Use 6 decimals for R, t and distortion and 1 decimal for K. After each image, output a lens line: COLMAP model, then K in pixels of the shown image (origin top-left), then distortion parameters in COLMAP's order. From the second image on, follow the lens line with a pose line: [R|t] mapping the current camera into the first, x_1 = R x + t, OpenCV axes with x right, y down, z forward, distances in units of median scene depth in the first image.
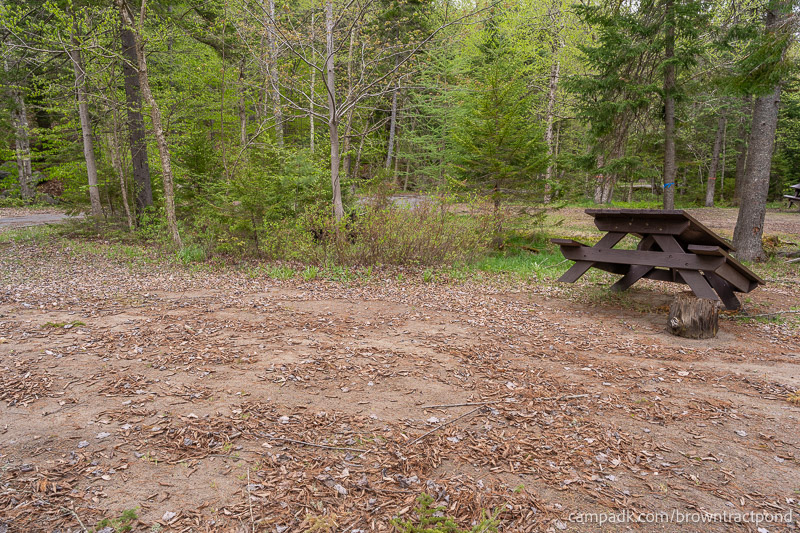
lens RADIAL K [[529.7, 0, 401.0], [0, 529.7, 269.8], [0, 0, 1]] dist [0.000343, 0.004897]
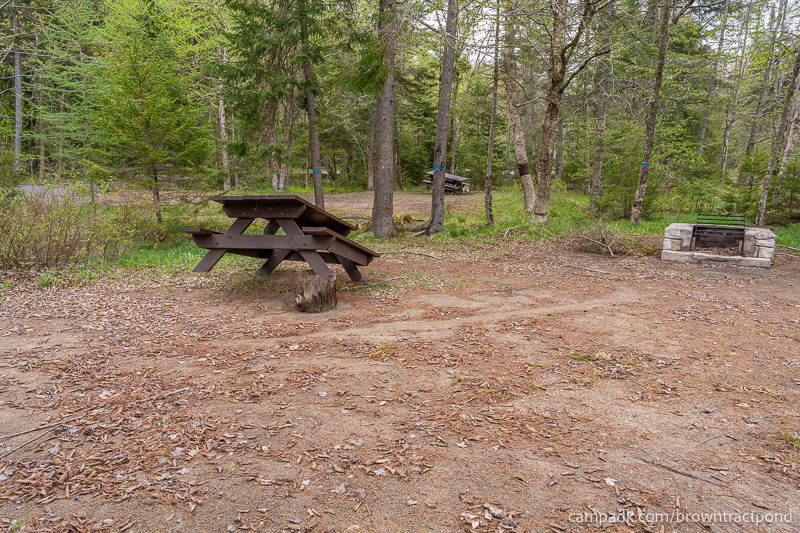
lens RADIAL K [[529.7, 0, 403.9], [0, 529.7, 265.6], [0, 0, 1]] dist [0.000343, 0.004897]
pose [[0.851317, -0.091458, 0.516619, 0.146445], [0.083001, 0.995766, 0.039508, 0.005453], [-0.518045, 0.009246, 0.855303, -0.027199]]
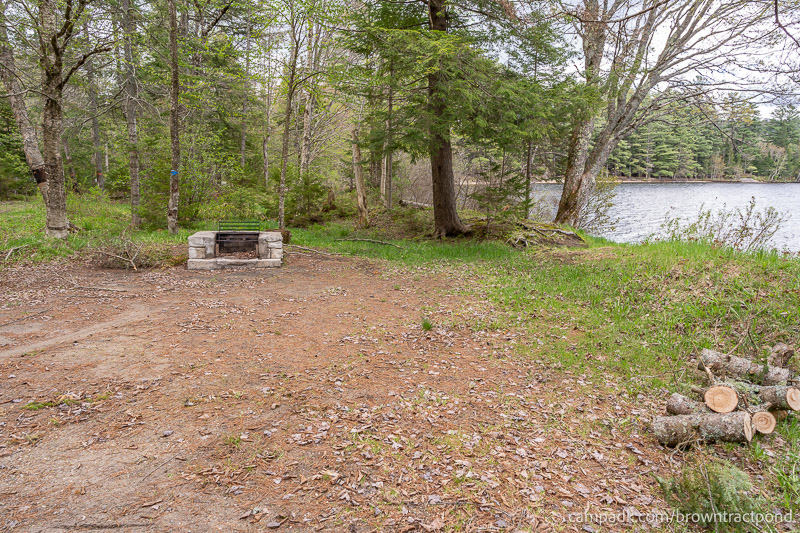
lens RADIAL K [[529.7, 0, 400.2], [0, 529.7, 265.1], [0, 0, 1]] dist [0.000343, 0.004897]
pose [[0.261962, -0.147813, 0.953691, 0.295887], [0.142344, 0.983311, 0.113304, 0.014845], [-0.954523, 0.106071, 0.278631, -0.115055]]
